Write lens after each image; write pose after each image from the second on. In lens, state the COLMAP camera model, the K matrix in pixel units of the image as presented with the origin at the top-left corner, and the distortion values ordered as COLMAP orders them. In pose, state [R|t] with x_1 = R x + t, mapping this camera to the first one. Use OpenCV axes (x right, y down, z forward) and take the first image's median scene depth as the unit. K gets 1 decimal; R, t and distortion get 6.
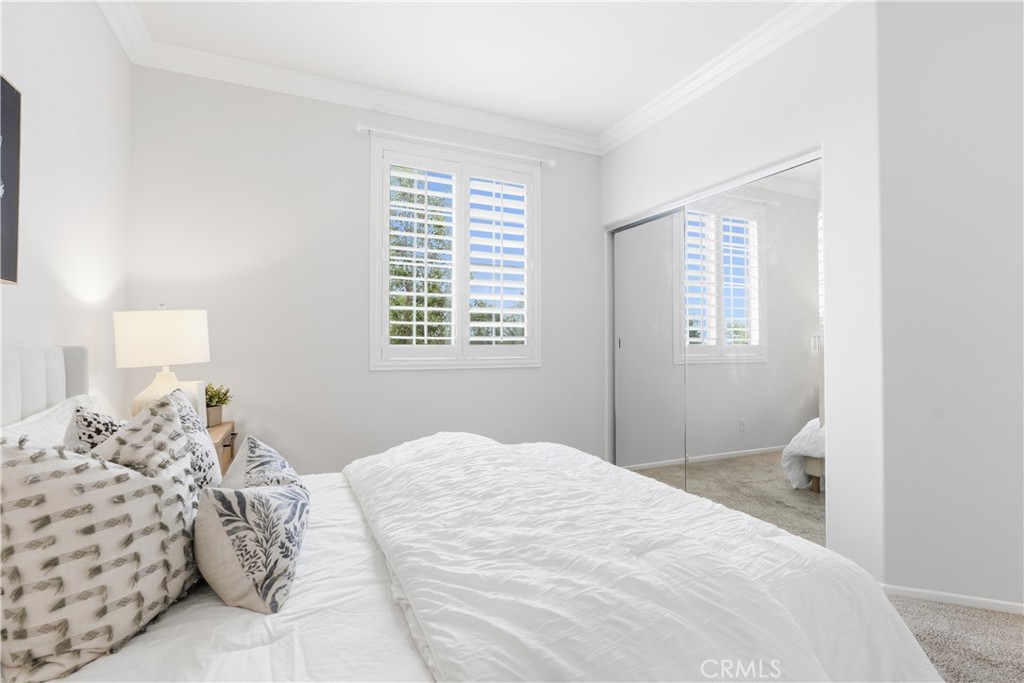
lens RADIAL K [[472.6, 0, 513.9], [0, 472.6, 337.5], [0, 0, 1]] dist [-0.010695, 0.000873]
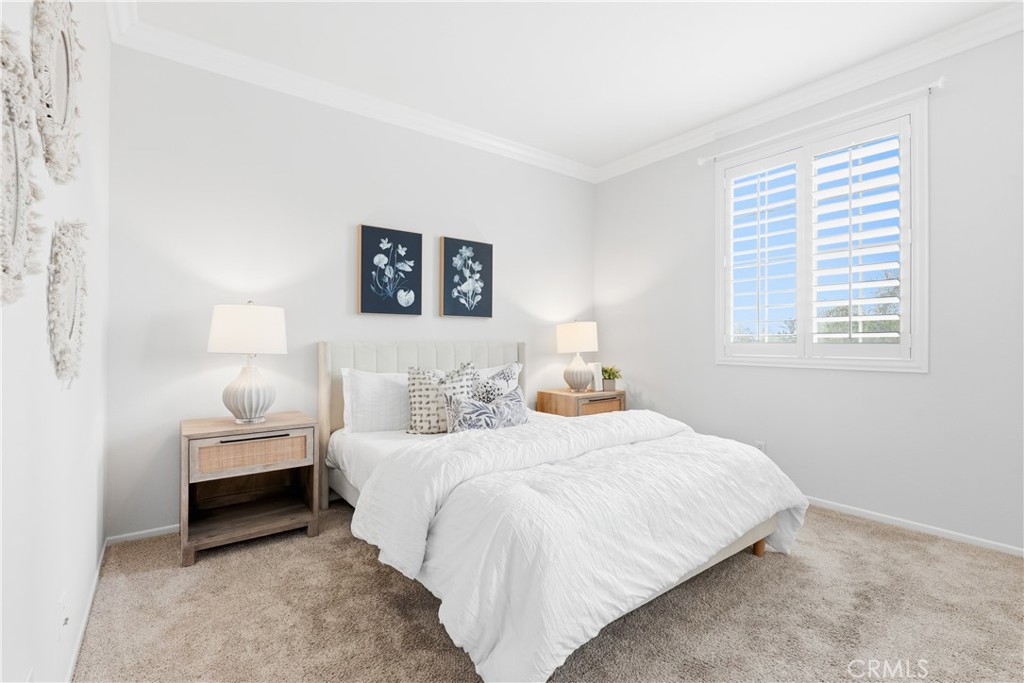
lens RADIAL K [[461.1, 0, 516.5], [0, 461.1, 338.5], [0, 0, 1]] dist [-0.006926, 0.000860]
pose [[0.215375, -0.005200, -0.976518, 0.839380], [0.011232, 0.999933, -0.002848, 0.004962], [0.976467, -0.010355, 0.215419, 0.326340]]
